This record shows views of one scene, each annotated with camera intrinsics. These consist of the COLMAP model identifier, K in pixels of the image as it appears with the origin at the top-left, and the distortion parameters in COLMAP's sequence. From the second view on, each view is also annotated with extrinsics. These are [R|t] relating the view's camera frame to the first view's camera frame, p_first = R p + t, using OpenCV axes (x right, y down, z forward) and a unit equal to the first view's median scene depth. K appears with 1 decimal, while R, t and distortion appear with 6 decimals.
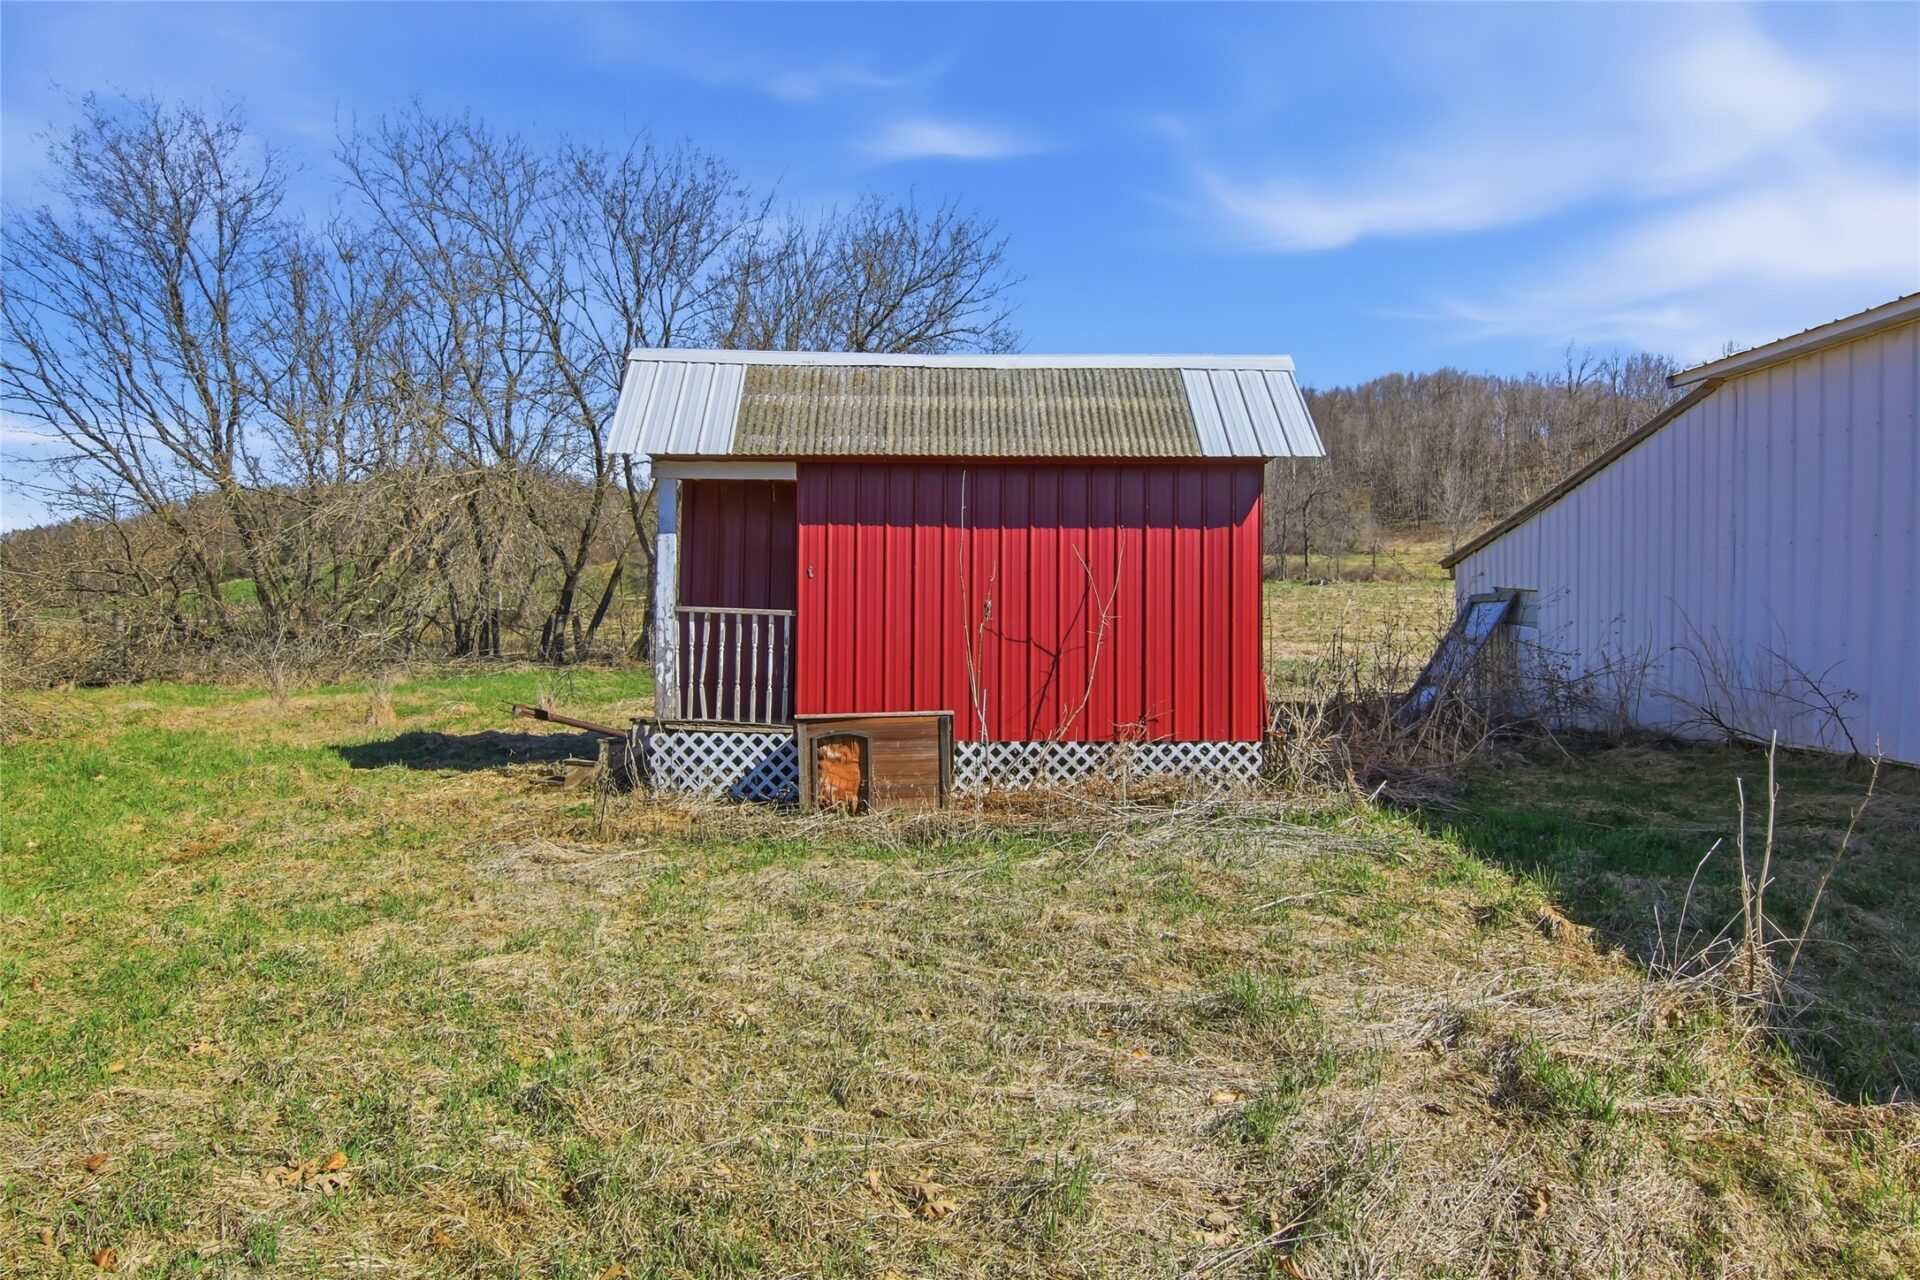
lens RADIAL K [[1022.6, 0, 932.0], [0, 1022.6, 651.6], [0, 0, 1]] dist [0.000944, -0.017960]
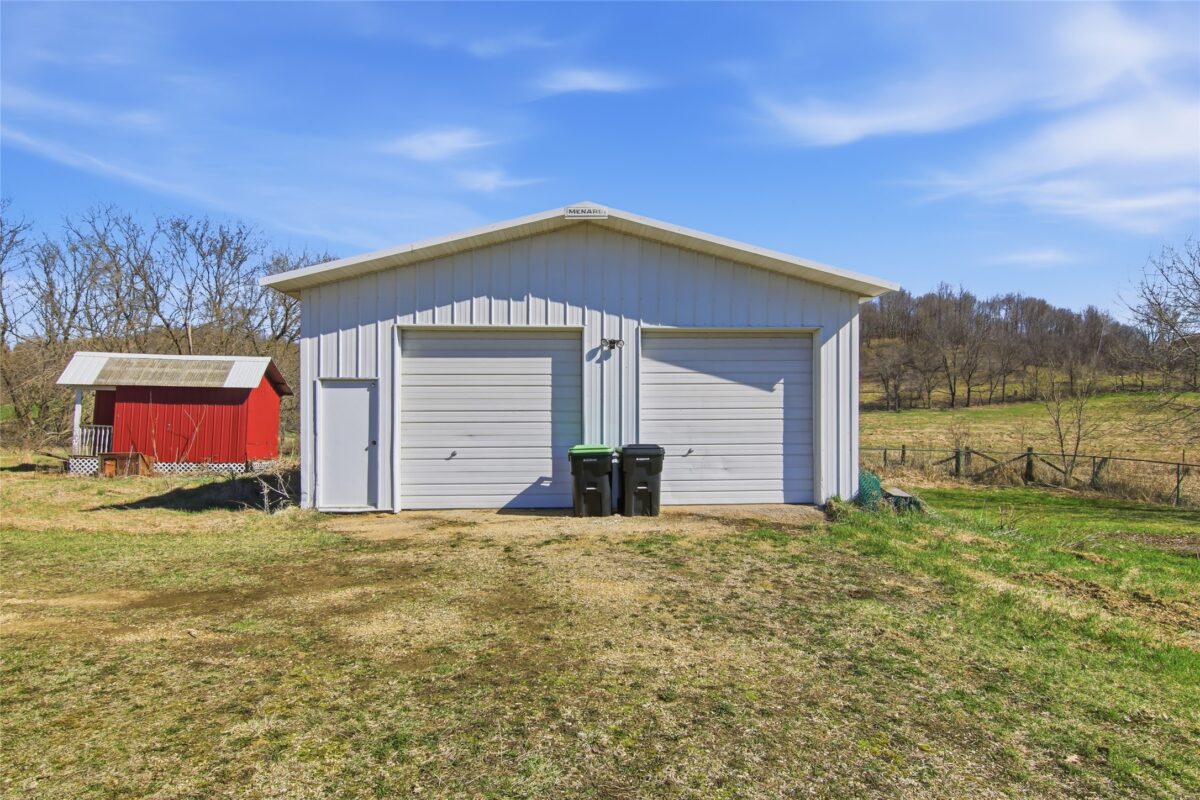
lens RADIAL K [[633.3, 0, 588.3], [0, 633.3, 425.0], [0, 0, 1]] dist [-0.000246, -0.015354]
pose [[0.994470, 0.013628, 0.104133, 1.320661], [-0.009294, 0.999075, -0.041995, 0.034929], [-0.104609, 0.040795, 0.993676, -1.423068]]
